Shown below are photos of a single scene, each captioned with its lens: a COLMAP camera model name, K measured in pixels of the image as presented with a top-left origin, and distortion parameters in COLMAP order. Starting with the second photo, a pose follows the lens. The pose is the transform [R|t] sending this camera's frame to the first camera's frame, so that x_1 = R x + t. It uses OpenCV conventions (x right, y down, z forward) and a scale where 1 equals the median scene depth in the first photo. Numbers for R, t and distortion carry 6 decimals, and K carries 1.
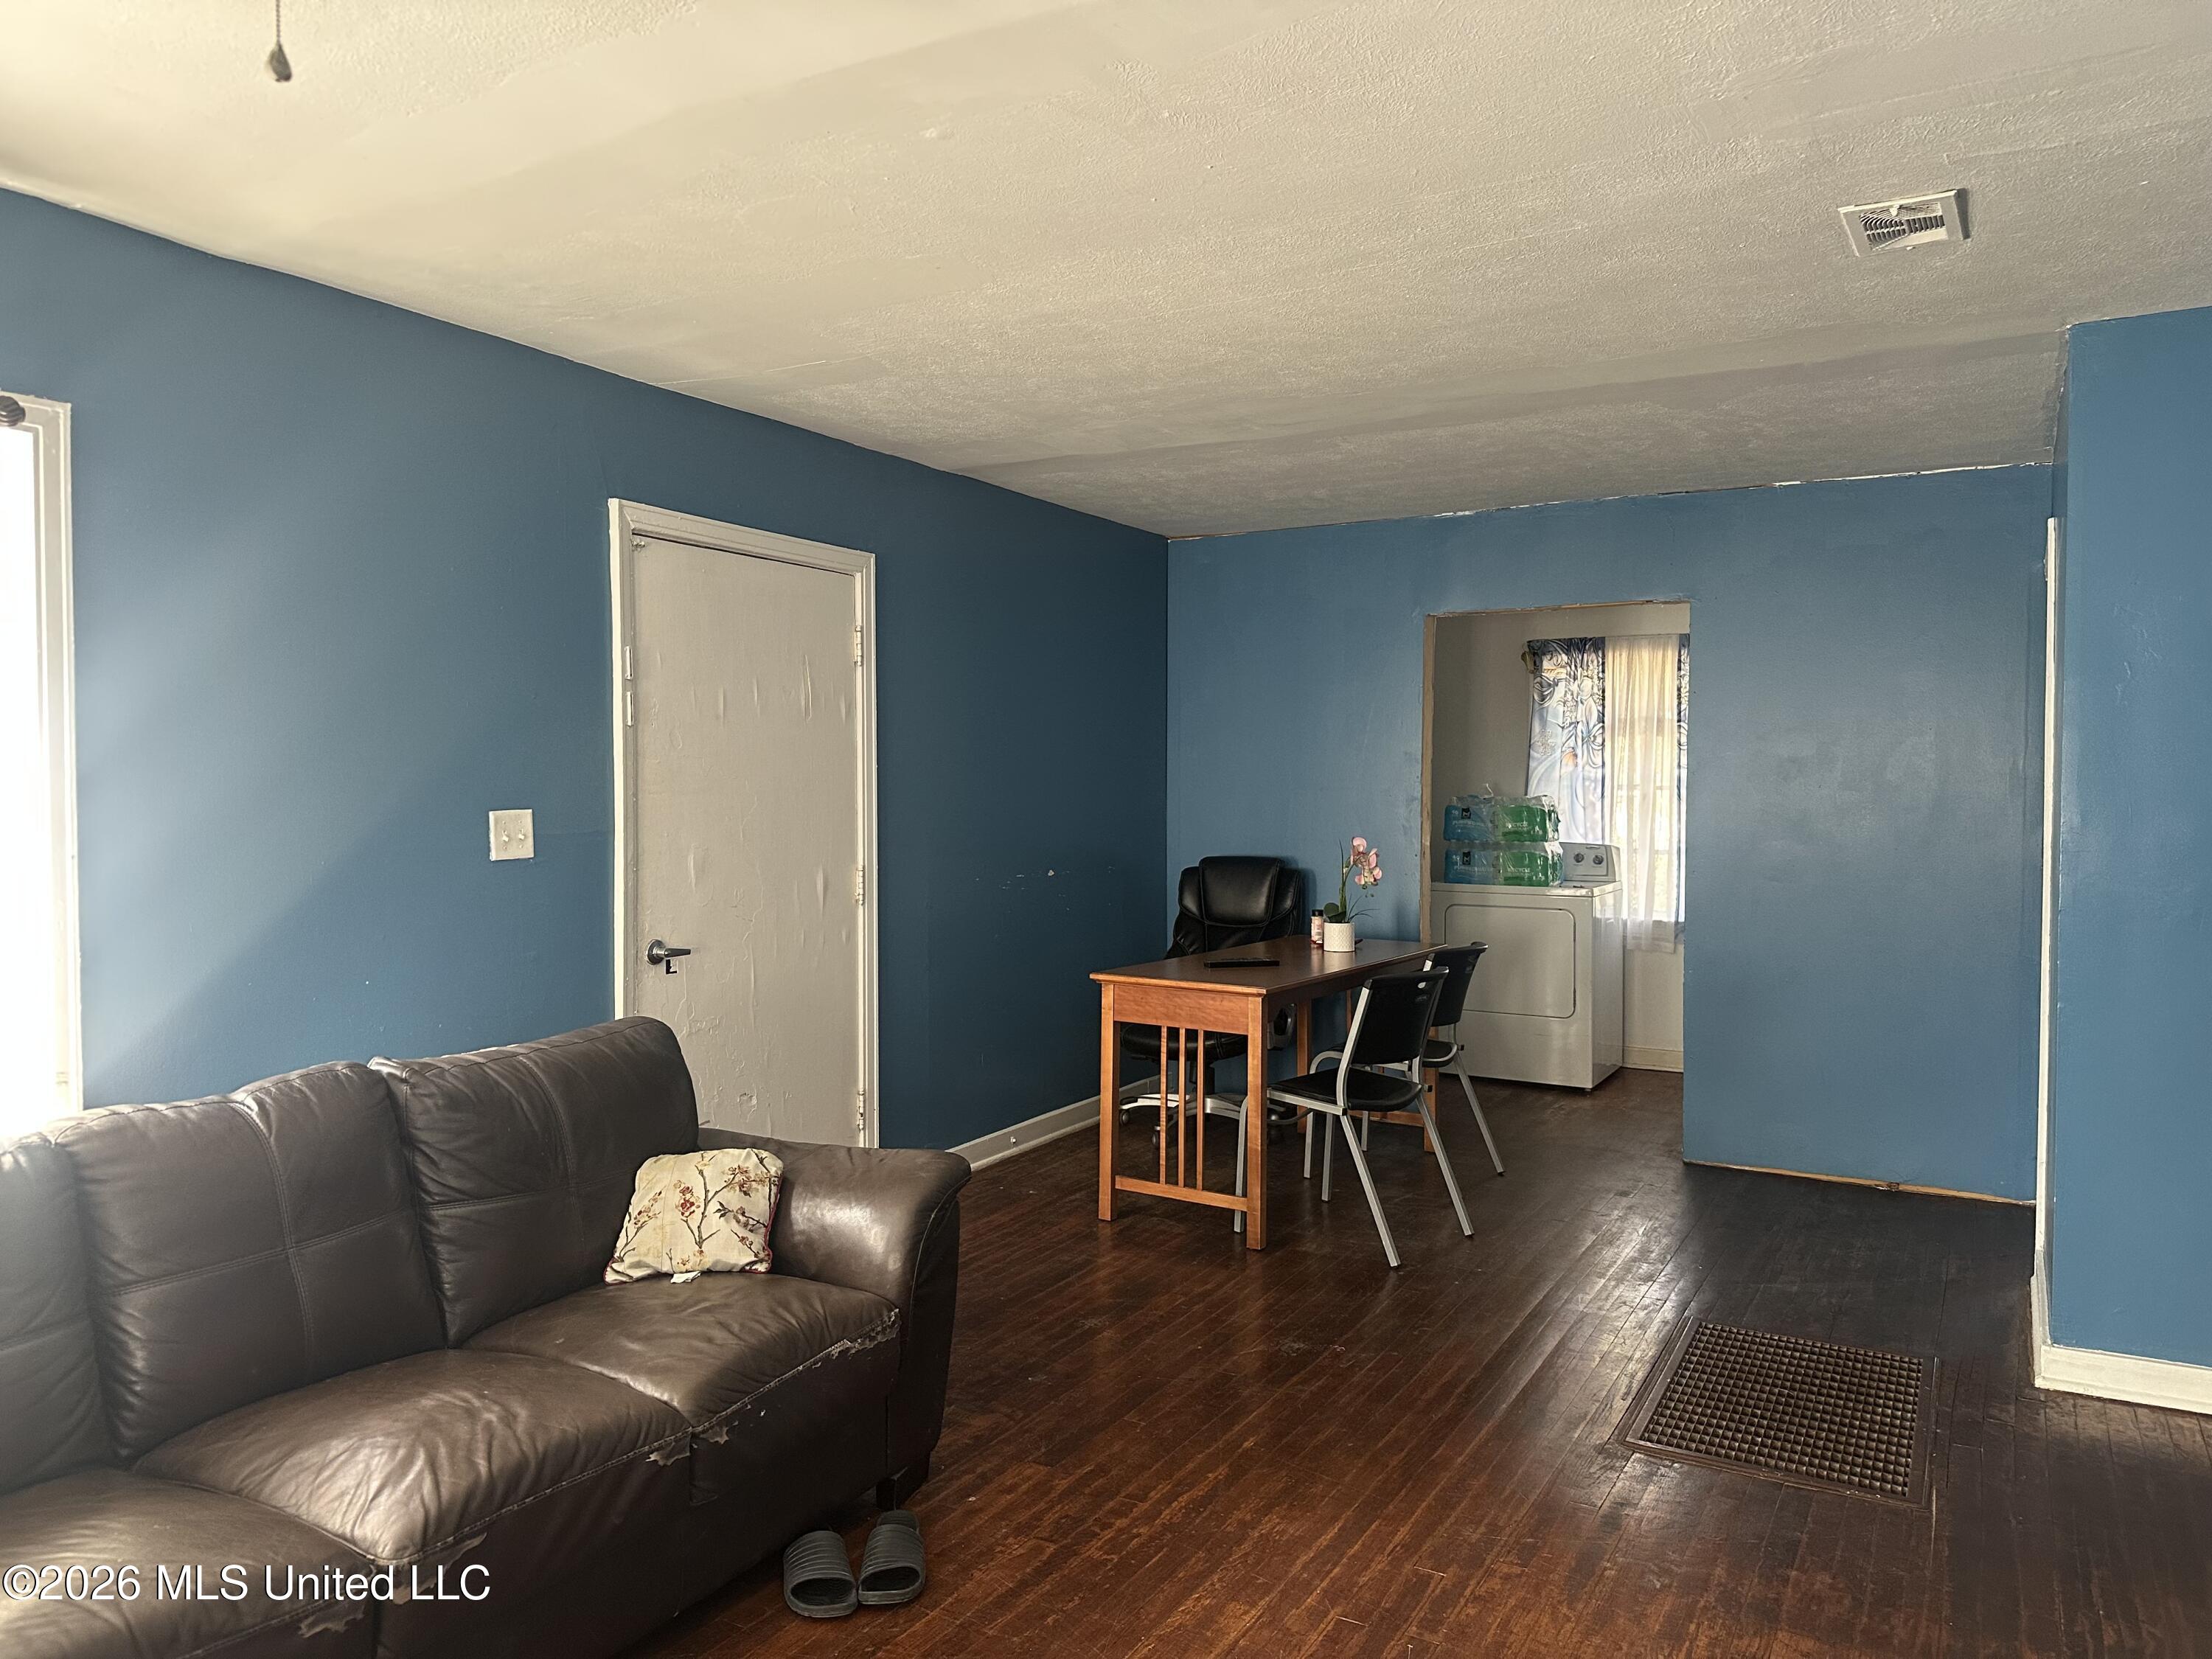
lens RADIAL K [[1541.7, 0, 1069.4], [0, 1541.7, 827.6], [0, 0, 1]] dist [0.050338, -0.061443]
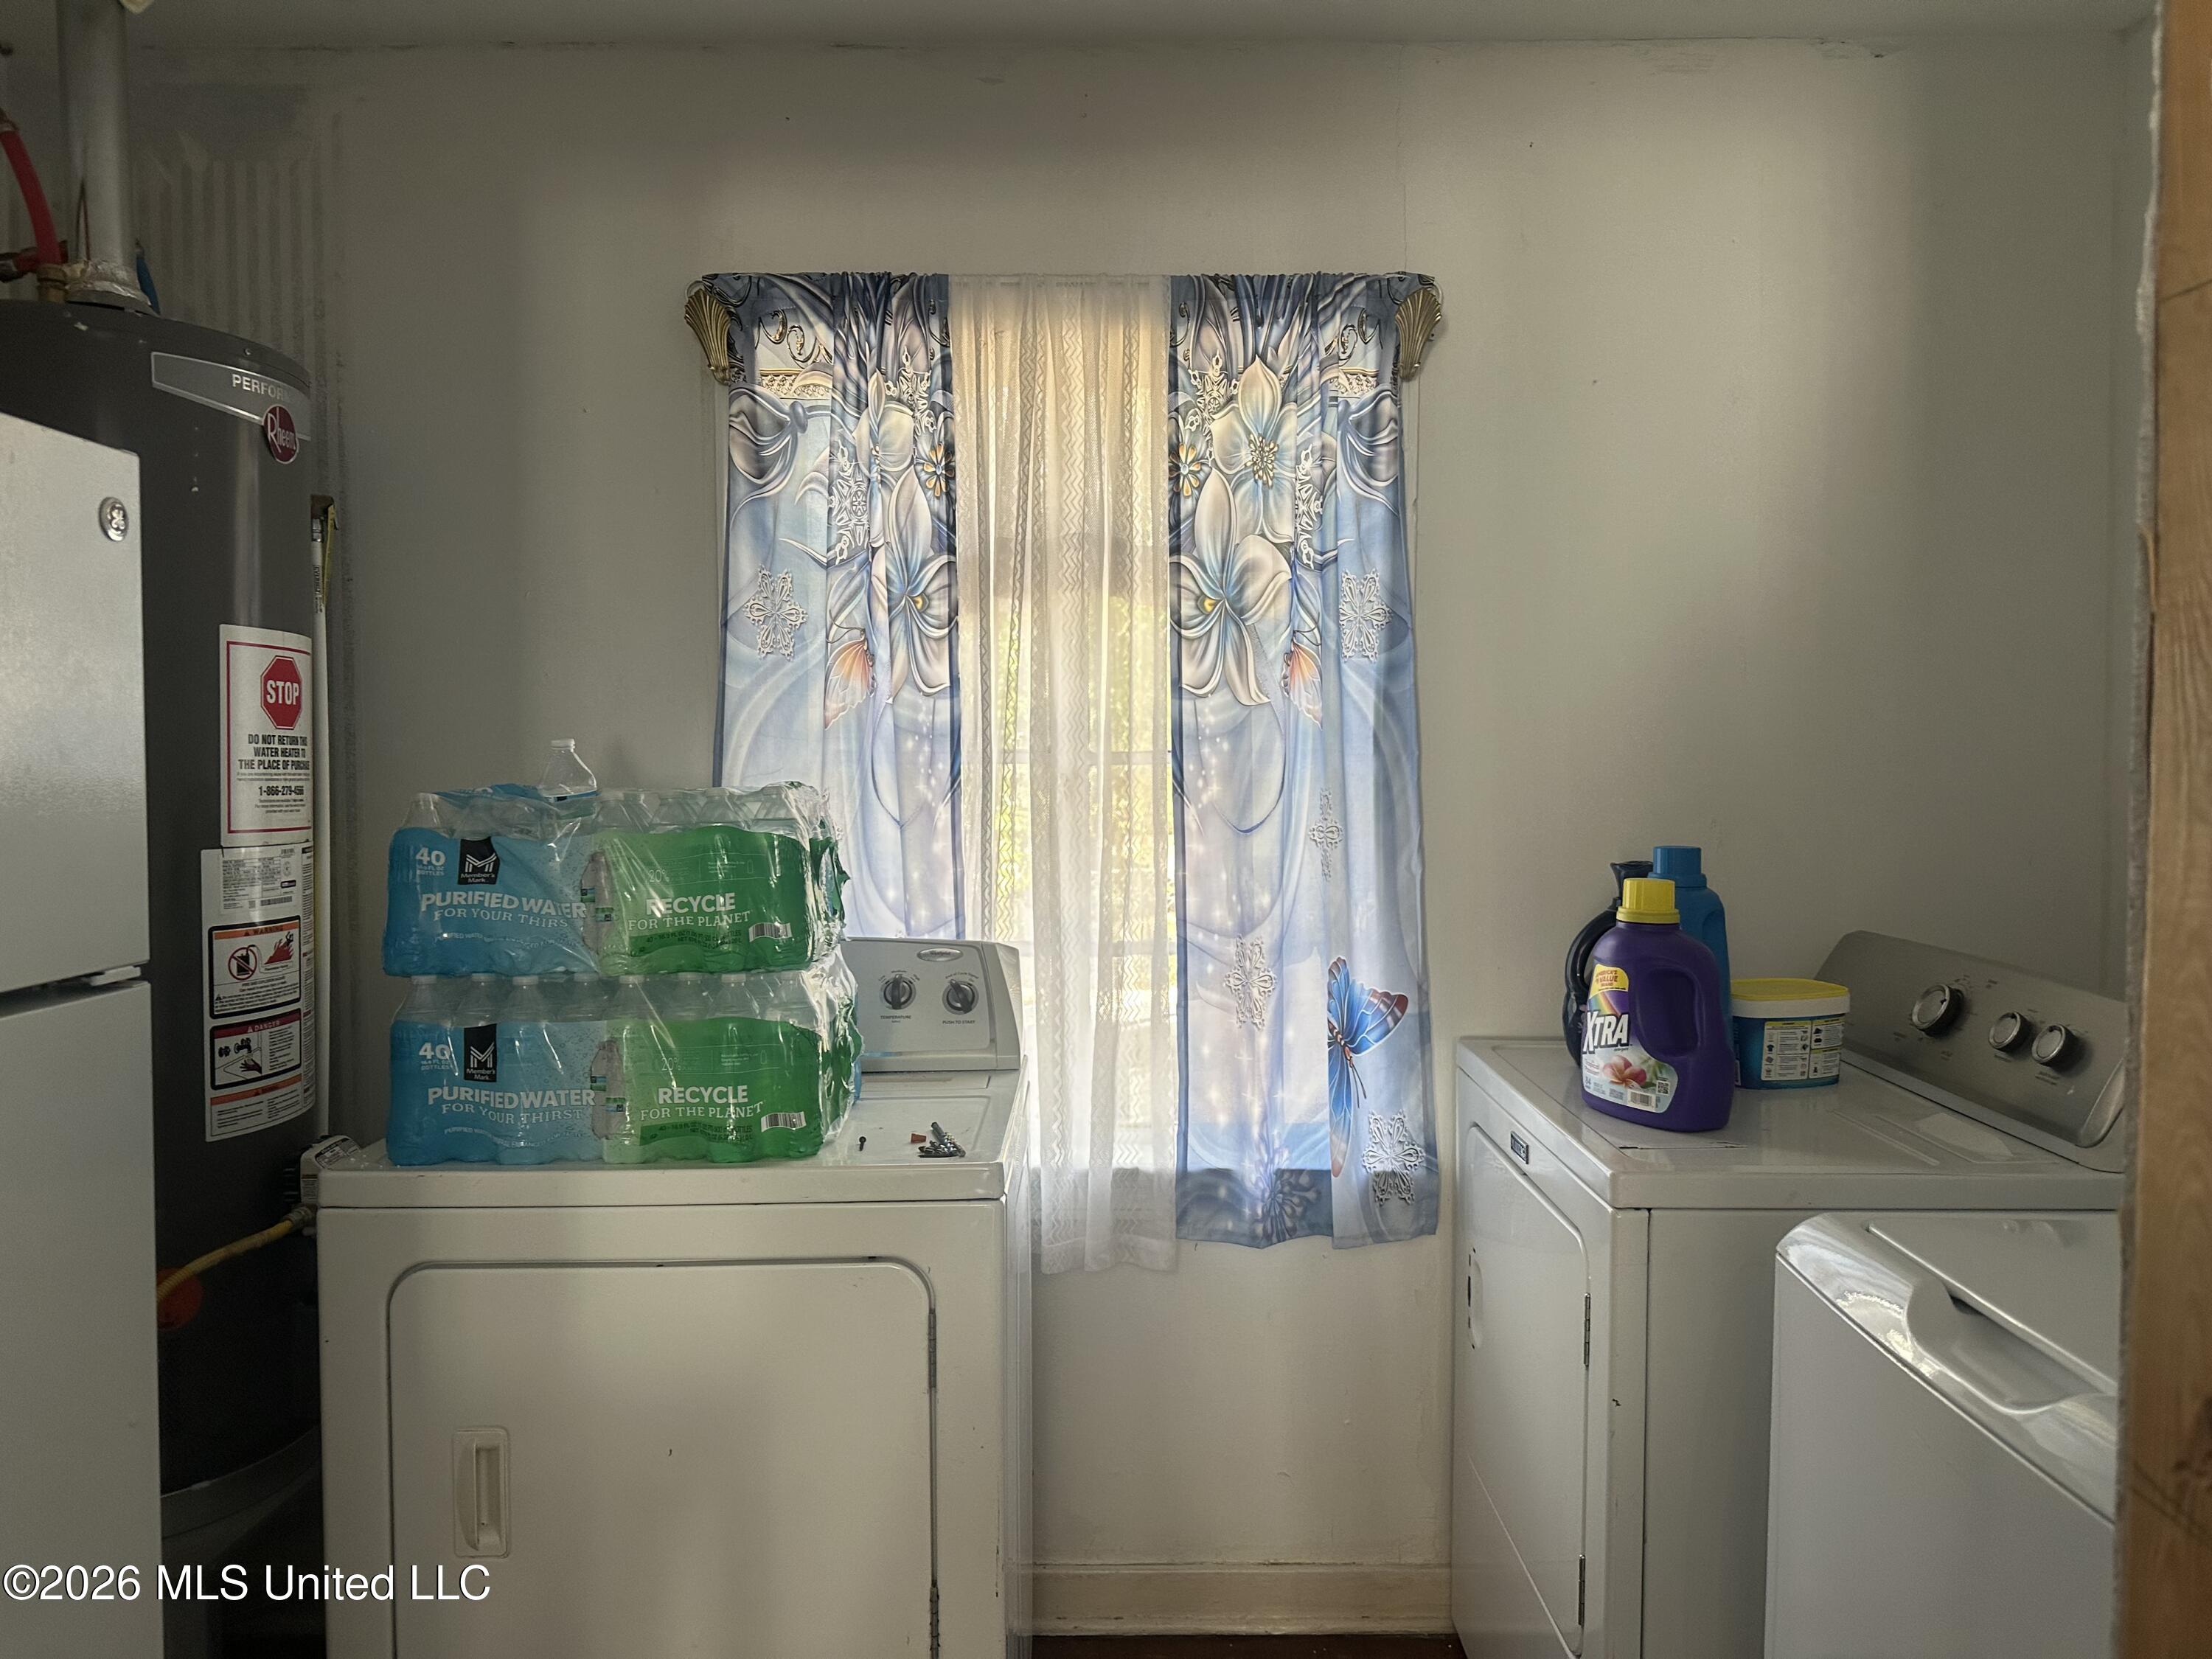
lens RADIAL K [[1541.7, 0, 1101.4], [0, 1541.7, 832.4], [0, 0, 1]] dist [0.050338, -0.061443]
pose [[0.856274, -0.028144, 0.515754, 0.081297], [0.024336, 0.999604, 0.014143, -0.005582], [-0.515948, 0.000442, 0.856620, 0.280827]]
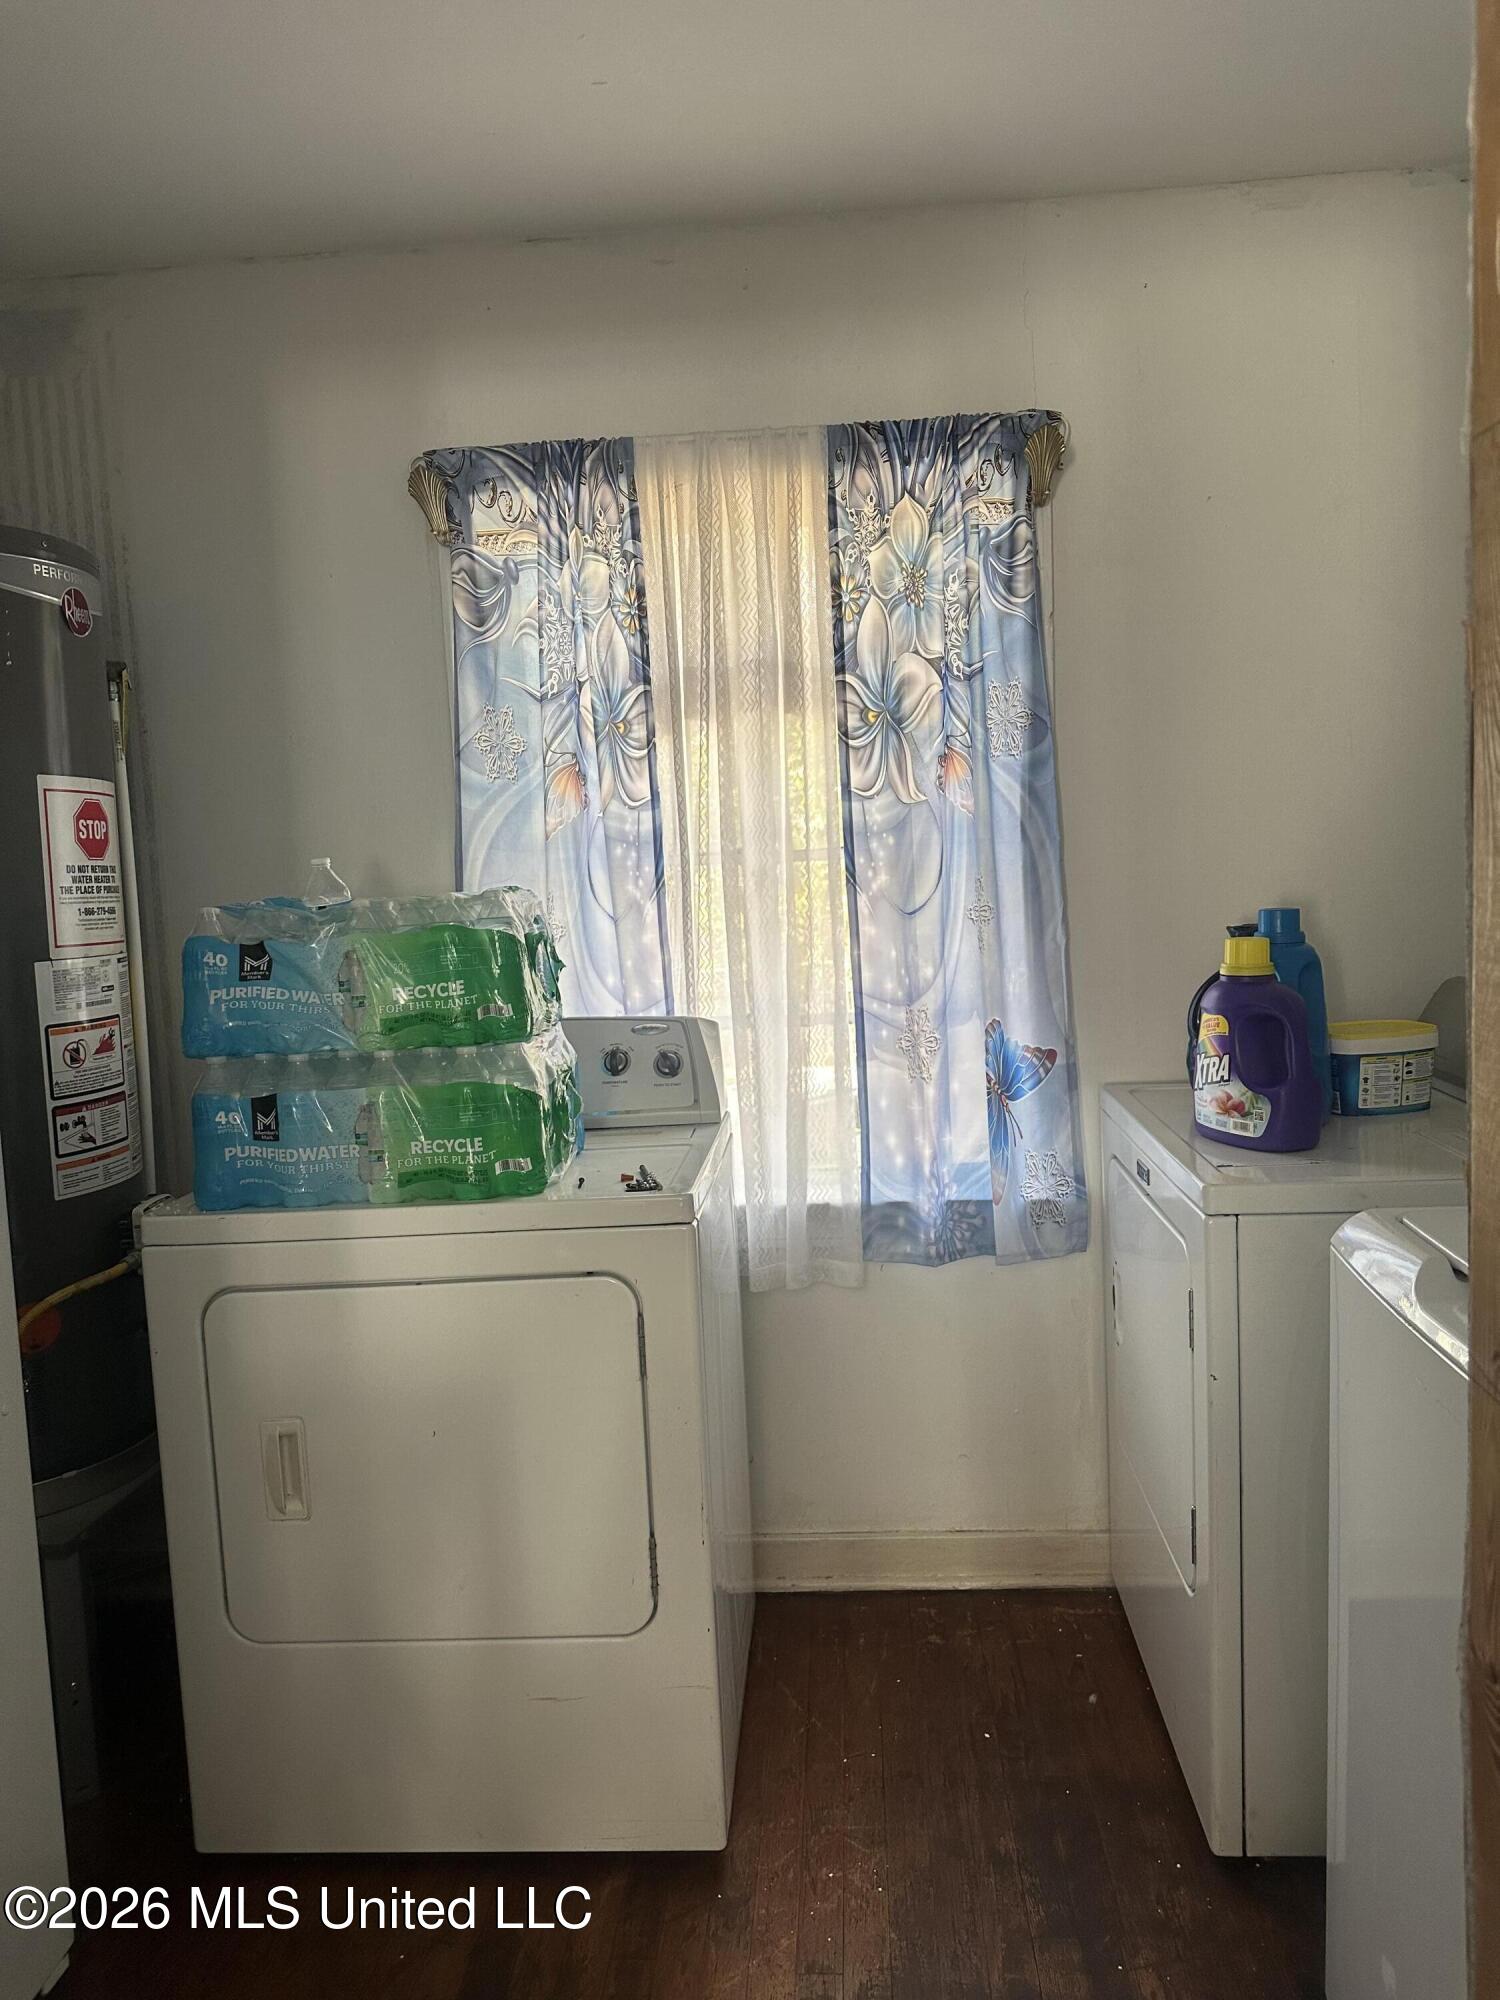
lens RADIAL K [[1394.0, 0, 765.0], [0, 1394.0, 1006.2], [0, 0, 1]] dist [0.050338, -0.061443]
pose [[0.883056, -0.090238, 0.460510, 0.082799], [0.067178, 0.995538, 0.066261, -0.004522], [-0.464435, -0.027576, 0.885178, 0.272572]]
